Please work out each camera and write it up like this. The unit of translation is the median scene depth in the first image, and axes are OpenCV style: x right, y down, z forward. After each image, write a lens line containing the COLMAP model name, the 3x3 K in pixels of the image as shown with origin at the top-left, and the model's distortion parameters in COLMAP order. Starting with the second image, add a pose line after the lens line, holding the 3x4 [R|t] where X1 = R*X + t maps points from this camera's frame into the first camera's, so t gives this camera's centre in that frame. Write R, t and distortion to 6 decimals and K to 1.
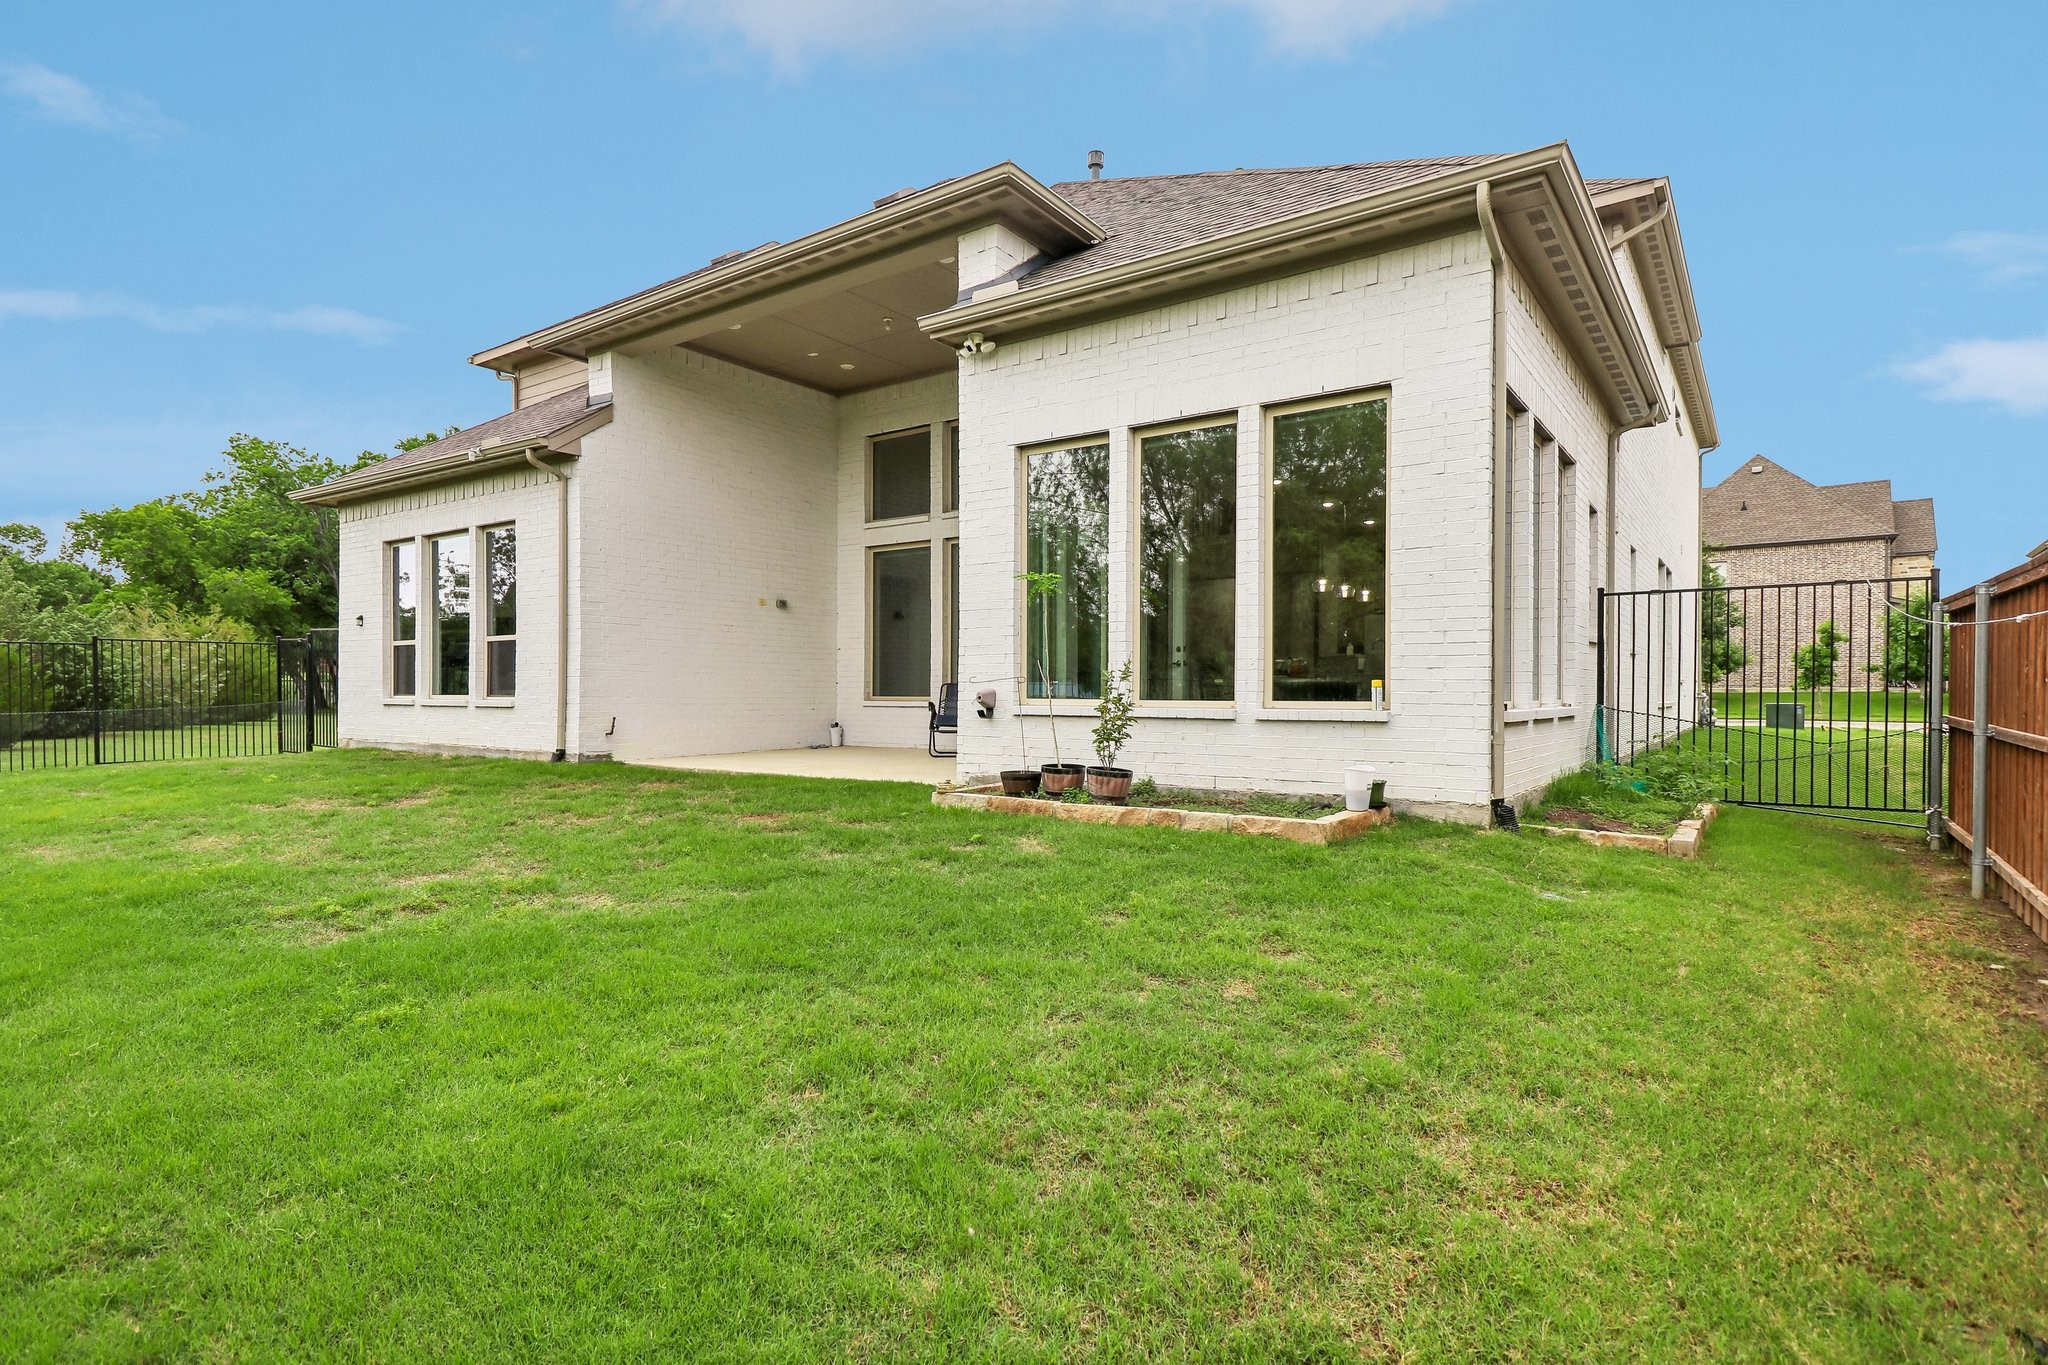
lens RADIAL K [[1047.3, 0, 1024.0], [0, 1047.3, 682.5], [0, 0, 1]] dist [0.001223, 0.000166]
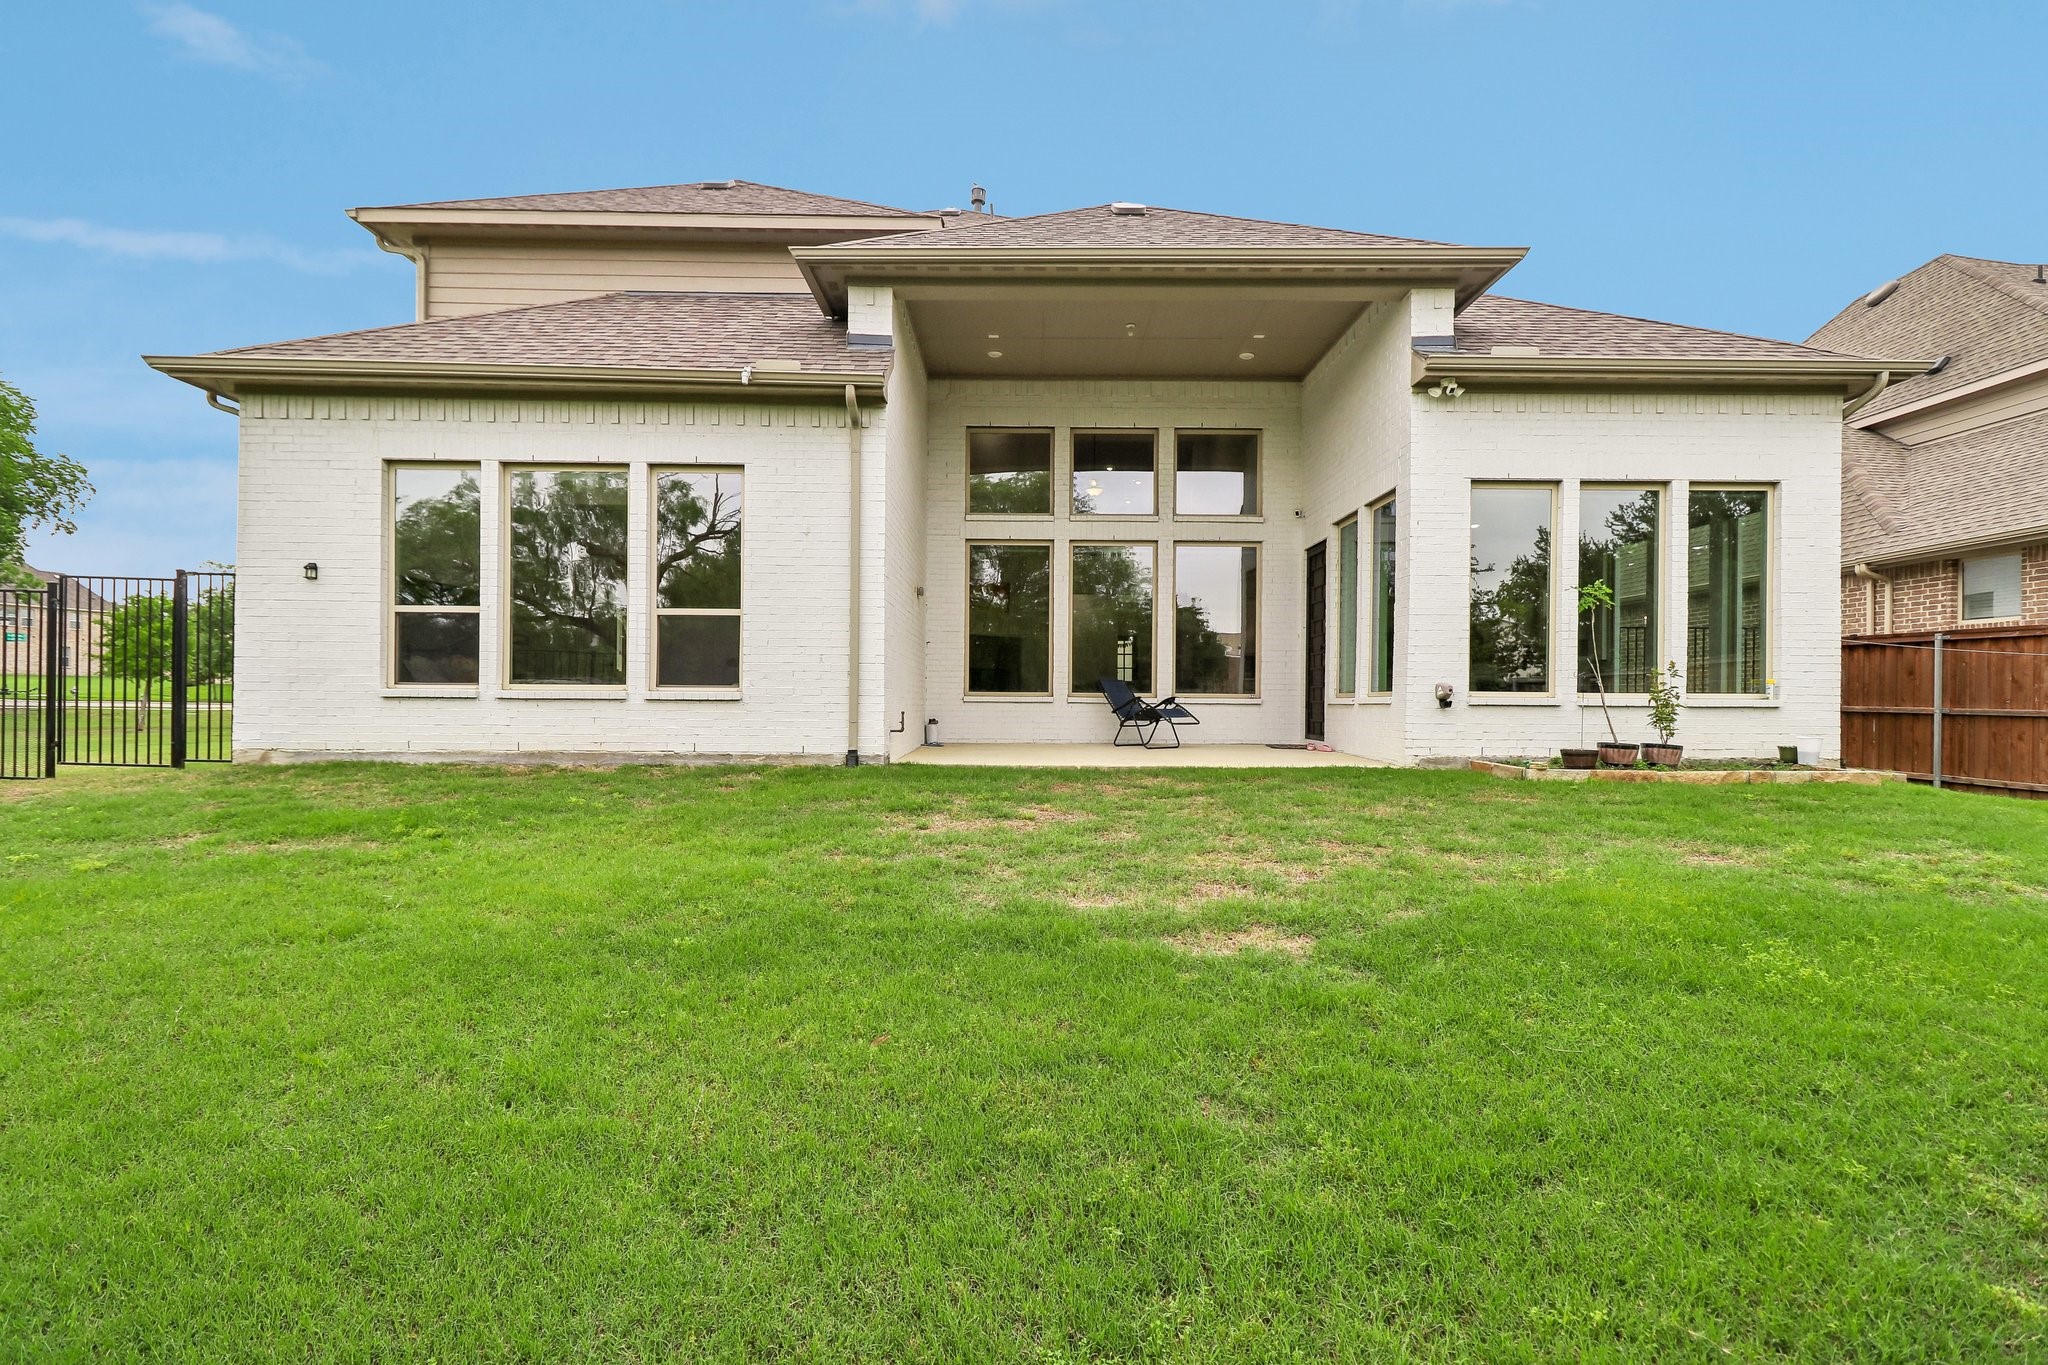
lens RADIAL K [[901.9, 0, 1024.0], [0, 901.9, 682.5], [0, 0, 1]] dist [-0.002099, -0.000411]
pose [[0.812635, 0.003208, 0.582765, -1.163772], [-0.011122, 0.999888, 0.010004, 0.001662], [-0.582667, -0.014611, 0.812579, 0.520681]]
